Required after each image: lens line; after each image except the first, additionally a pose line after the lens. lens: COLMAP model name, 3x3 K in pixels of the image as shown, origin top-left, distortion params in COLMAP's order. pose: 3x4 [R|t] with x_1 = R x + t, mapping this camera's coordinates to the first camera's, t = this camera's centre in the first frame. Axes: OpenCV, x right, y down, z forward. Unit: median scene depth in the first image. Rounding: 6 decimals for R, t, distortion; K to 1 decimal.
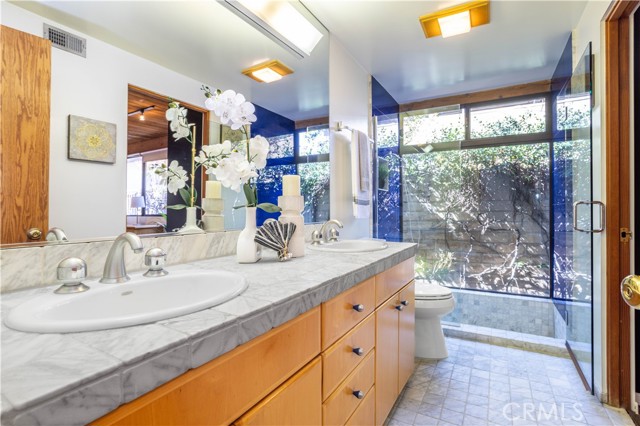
lens RADIAL K [[310.2, 0, 322.4], [0, 310.2, 210.1], [0, 0, 1]] dist [-0.057839, 0.031684]
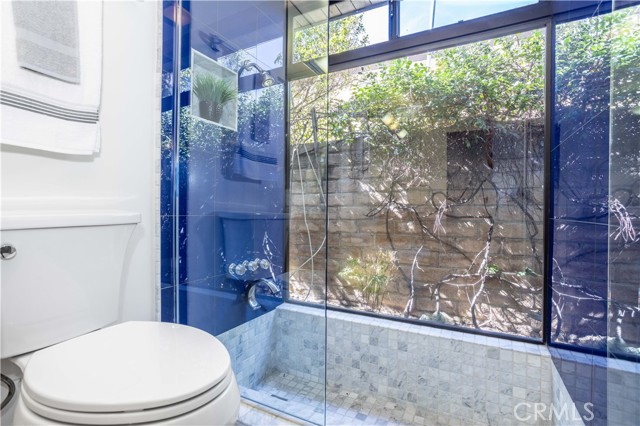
lens RADIAL K [[310.2, 0, 322.4], [0, 310.2, 210.1], [0, 0, 1]] dist [-0.057839, 0.031684]
pose [[0.999147, 0.012054, 0.039507, 0.298609], [-0.012061, 0.999927, -0.000064, 0.063763], [-0.039505, -0.000412, 0.999219, 0.420034]]
